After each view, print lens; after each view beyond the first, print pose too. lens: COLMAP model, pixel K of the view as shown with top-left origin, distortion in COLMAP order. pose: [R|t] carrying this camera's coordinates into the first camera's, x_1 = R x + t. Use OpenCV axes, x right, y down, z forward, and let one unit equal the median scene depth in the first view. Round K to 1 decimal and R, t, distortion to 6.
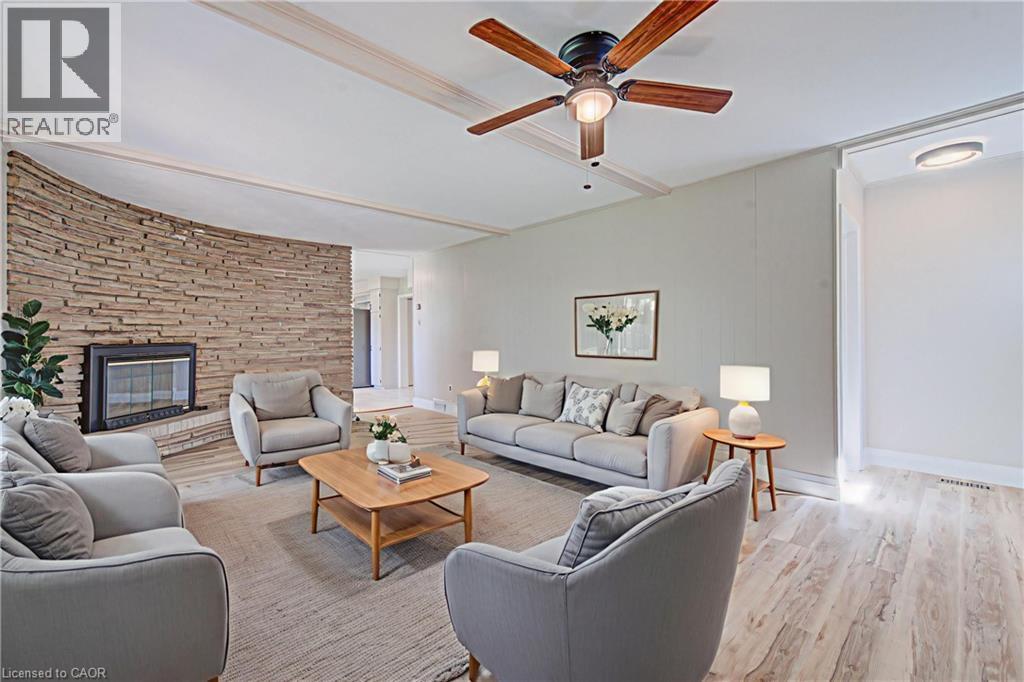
lens RADIAL K [[430.6, 0, 512.0], [0, 430.6, 341.0], [0, 0, 1]] dist [0.001164, -0.000123]
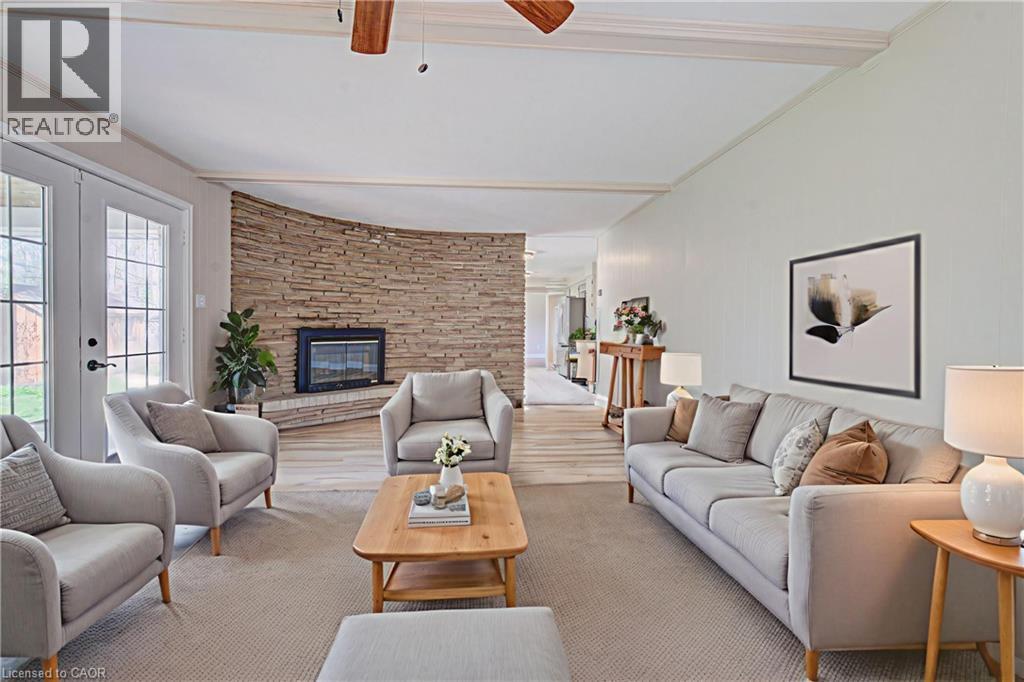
lens RADIAL K [[430.6, 0, 512.0], [0, 430.6, 341.0], [0, 0, 1]] dist [0.001164, -0.000123]
pose [[0.781391, 0.036398, -0.622980, 0.290893], [-0.021640, 0.999278, 0.031241, -0.005326], [0.623667, -0.010930, 0.781614, 0.279621]]
